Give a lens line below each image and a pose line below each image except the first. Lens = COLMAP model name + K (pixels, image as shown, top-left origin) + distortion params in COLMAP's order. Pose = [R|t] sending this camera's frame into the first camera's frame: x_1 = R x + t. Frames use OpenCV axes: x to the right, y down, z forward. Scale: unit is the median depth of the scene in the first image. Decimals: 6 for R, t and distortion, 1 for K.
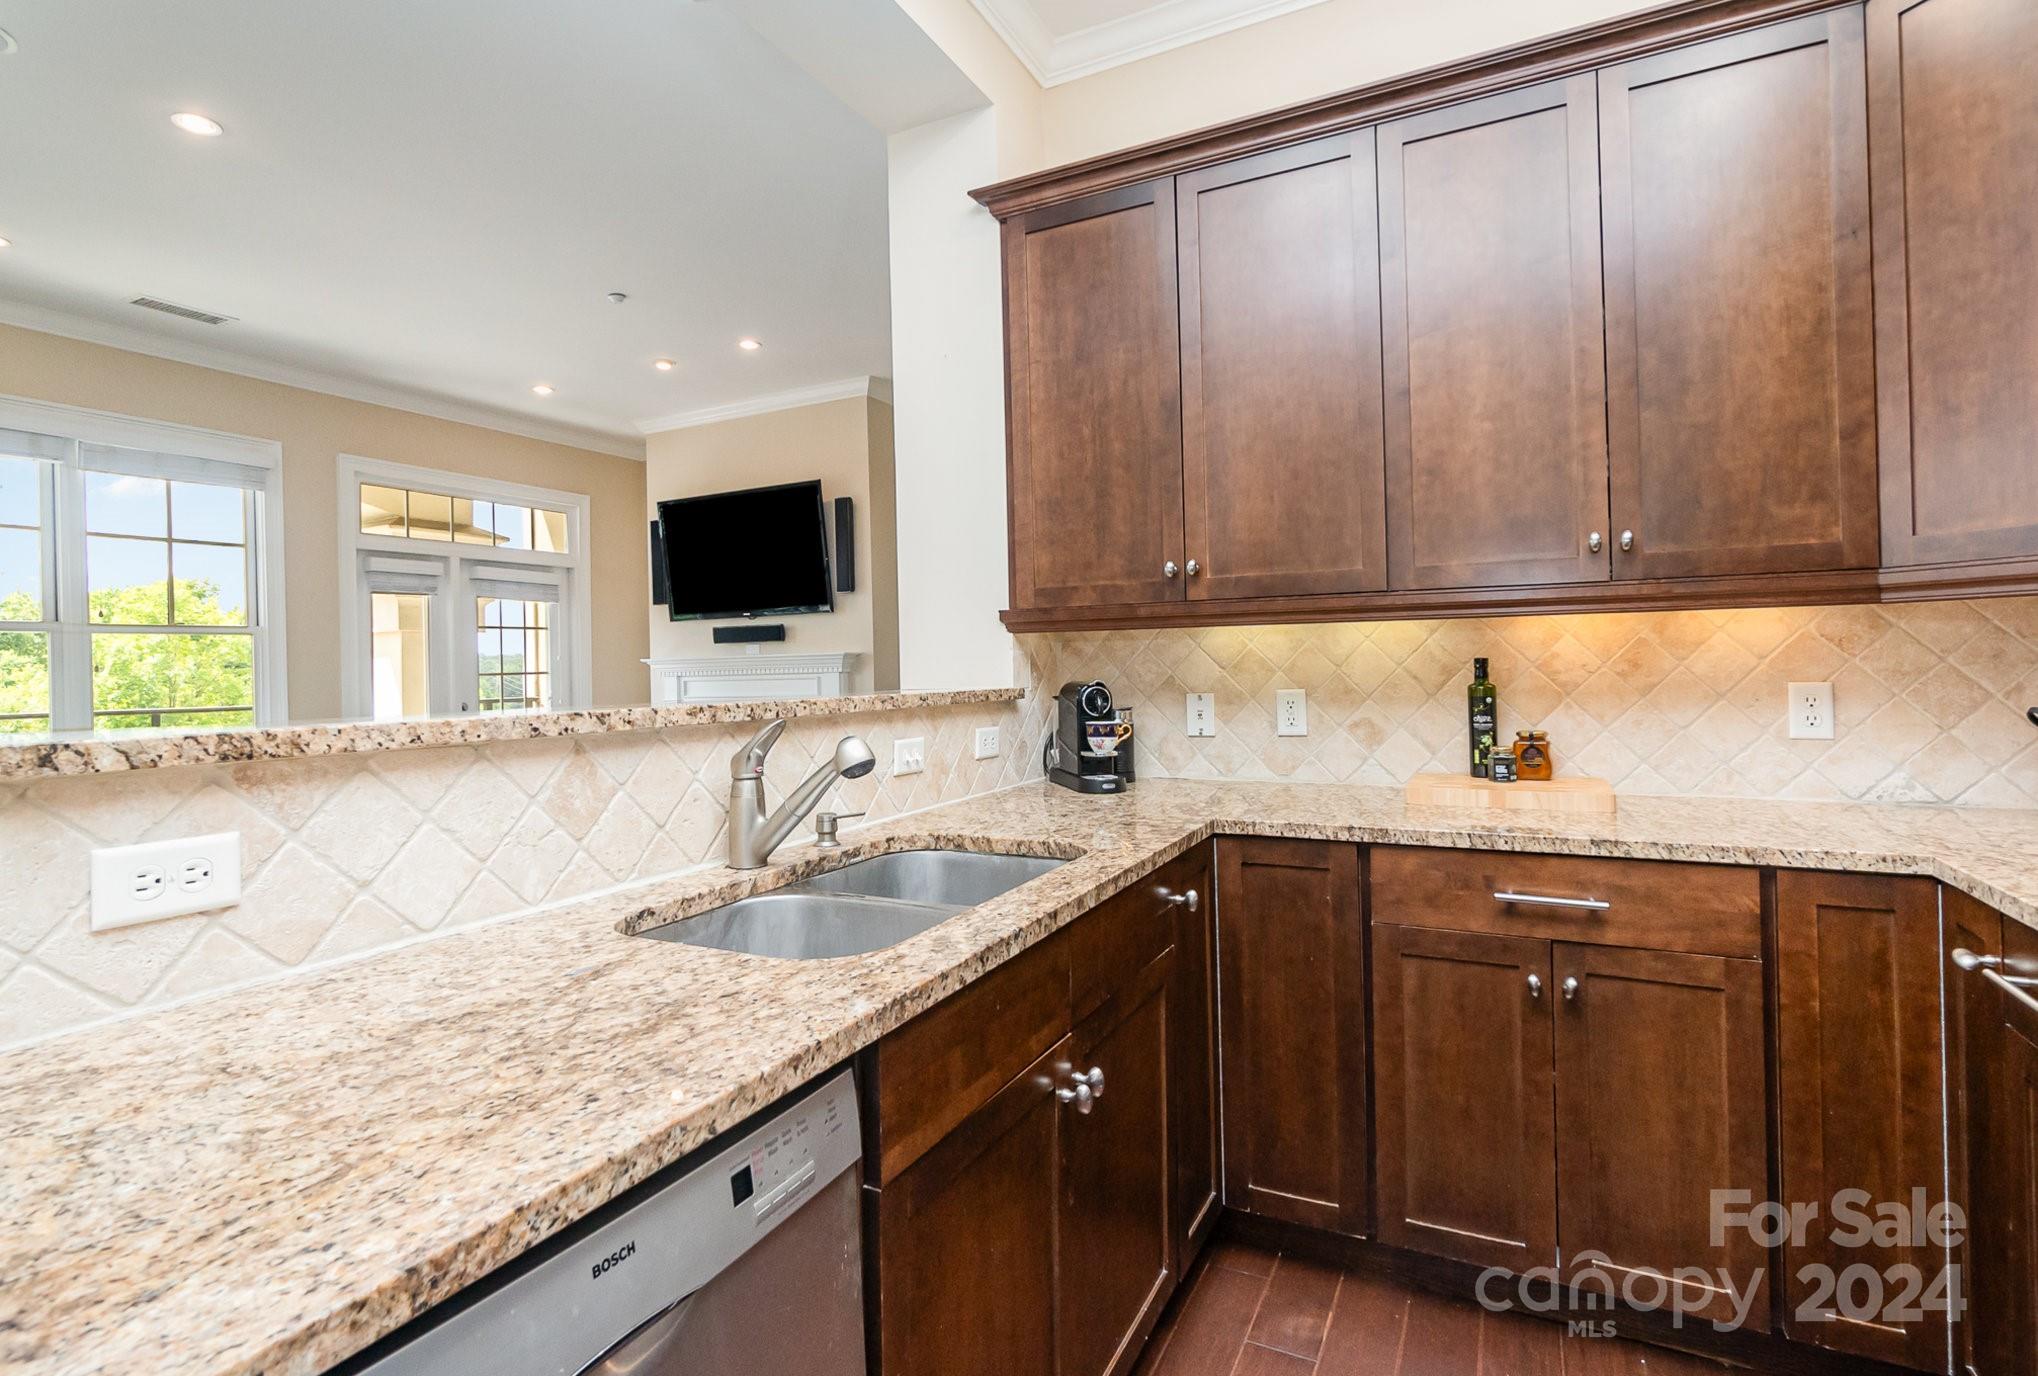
lens RADIAL K [[991.0, 0, 1019.0], [0, 991.0, 653.6], [0, 0, 1]] dist [-0.001970, -0.000226]
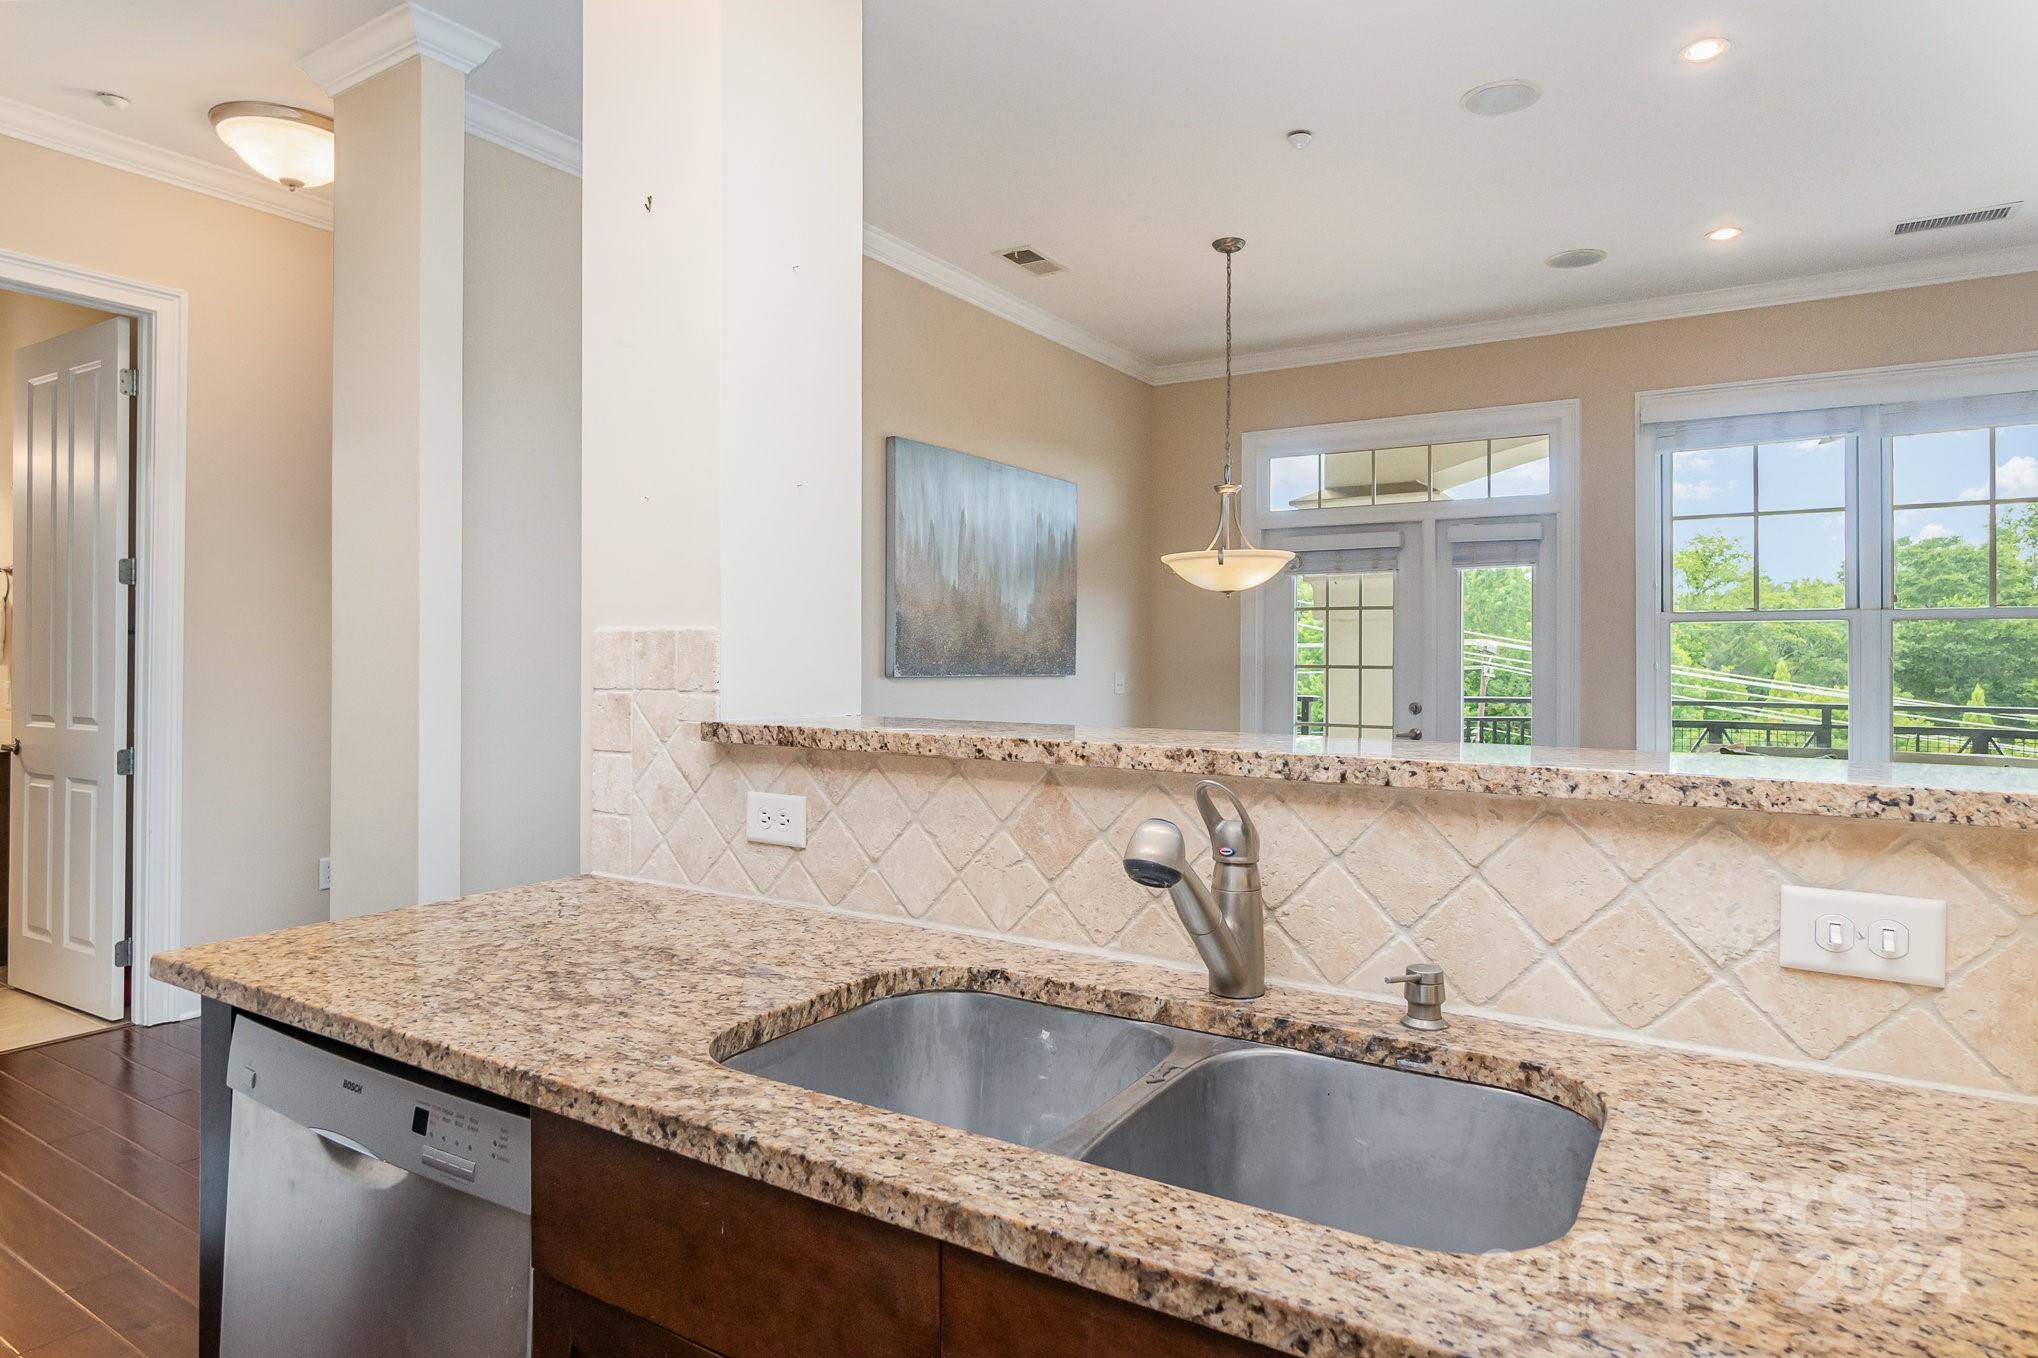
lens RADIAL K [[1178.1, 0, 1018.0], [0, 1178.1, 654.1], [0, 0, 1]] dist [-0.000696, -0.000236]
pose [[-0.102868, 0.014841, -0.994584, 0.457605], [0.007551, 0.999872, 0.014139, -0.024491], [0.994666, -0.006056, -0.102967, 0.793672]]
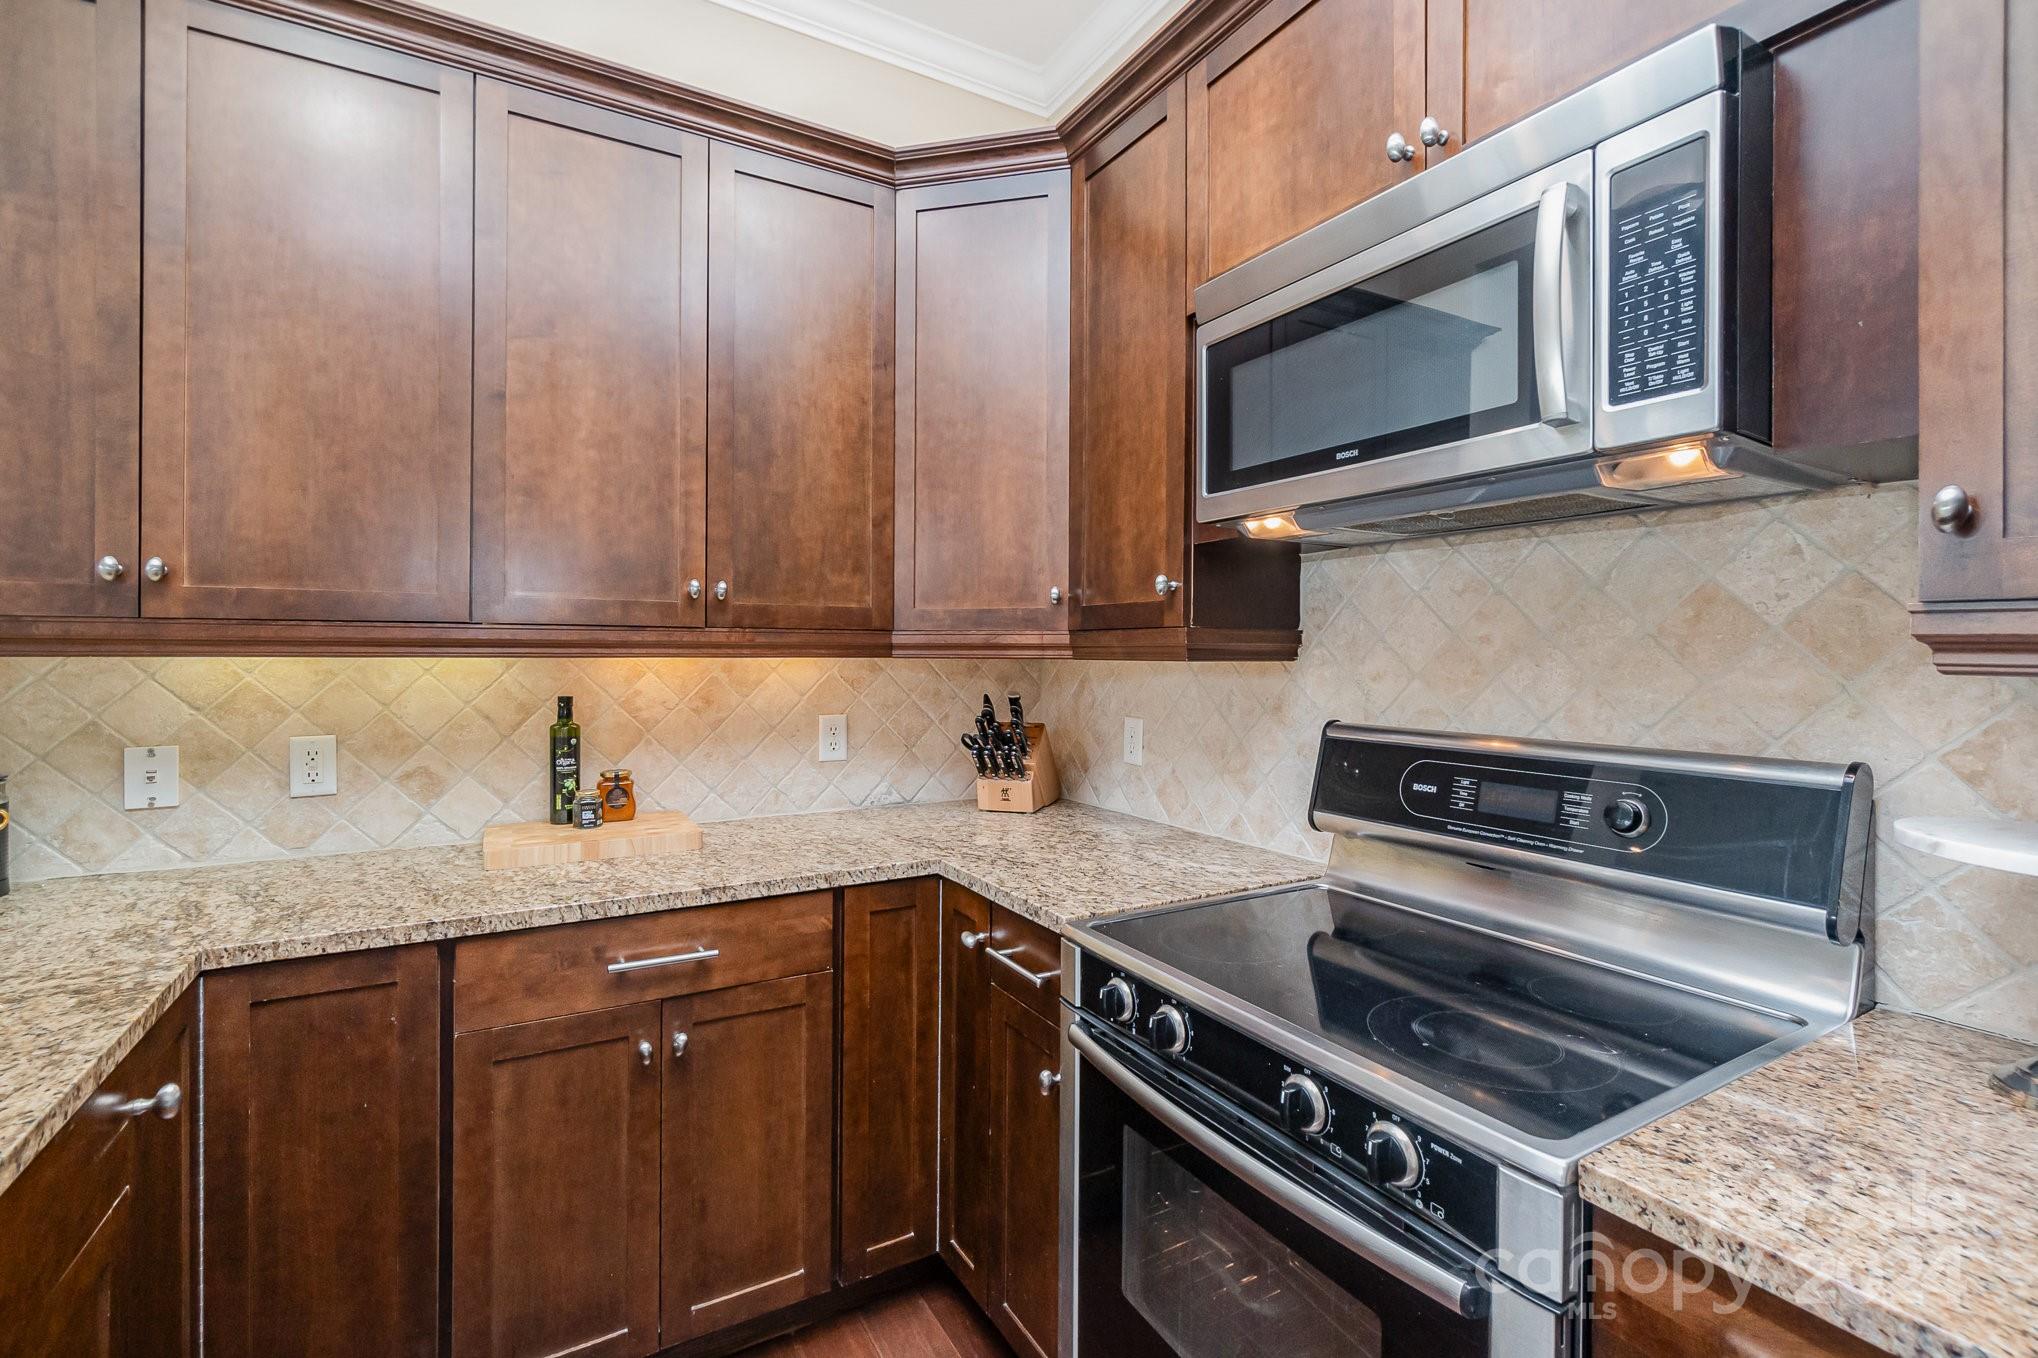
lens RADIAL K [[901.5, 0, 1022.2], [0, 901.5, 648.6], [0, 0, 1]] dist [-0.003444, -0.000340]
pose [[0.545922, 0.026585, 0.837414, -0.017603], [-0.023824, 0.999585, -0.016202, -0.045788], [-0.837497, -0.011105, 0.546329, 0.208555]]
